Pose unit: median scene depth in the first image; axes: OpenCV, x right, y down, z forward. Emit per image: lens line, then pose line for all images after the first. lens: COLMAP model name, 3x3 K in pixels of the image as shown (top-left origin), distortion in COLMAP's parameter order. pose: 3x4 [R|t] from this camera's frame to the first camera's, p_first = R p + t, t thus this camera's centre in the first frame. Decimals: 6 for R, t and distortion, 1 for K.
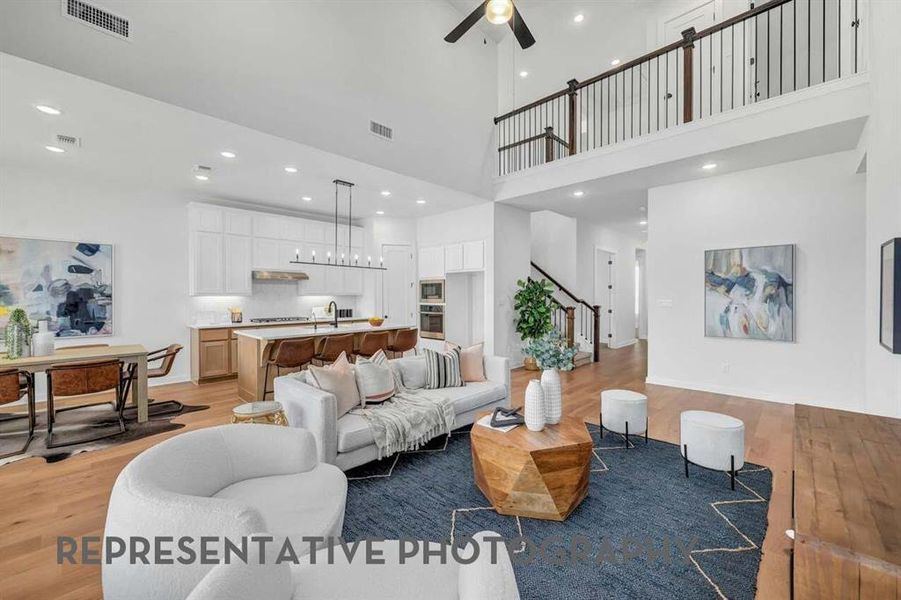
lens RADIAL K [[359.2, 0, 448.7], [0, 359.2, 297.3], [0, 0, 1]] dist [-0.001515, -0.000703]
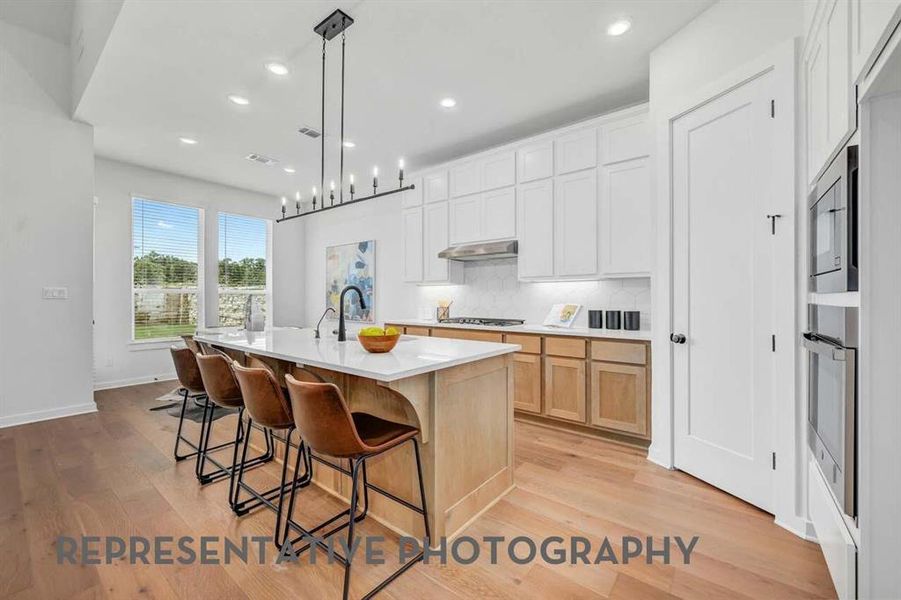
lens RADIAL K [[360.1, 0, 444.2], [0, 360.1, 298.1], [0, 0, 1]] dist [-0.000466, 0.000099]
pose [[0.110417, 0.002970, -0.993881, 0.262531], [-0.003213, 0.999991, 0.002631, 0.038694], [0.993880, 0.002903, 0.110425, 1.623431]]
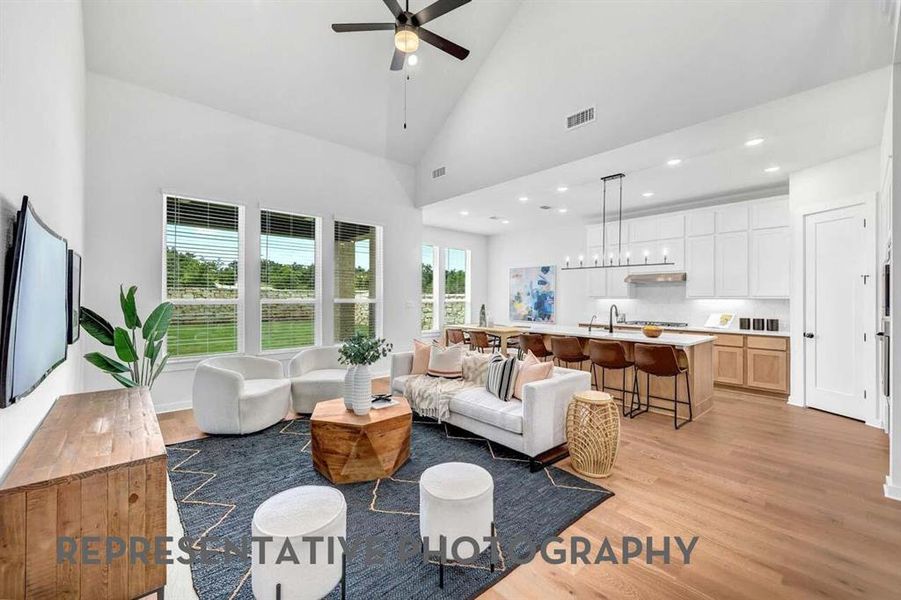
lens RADIAL K [[359.2, 0, 448.7], [0, 359.2, 297.3], [0, 0, 1]] dist [-0.001515, -0.000703]
pose [[-0.069857, 0.000573, -0.997557, 0.980626], [-0.007129, 0.999974, 0.001073, -0.009769], [0.997532, 0.007187, -0.069851, 0.961946]]
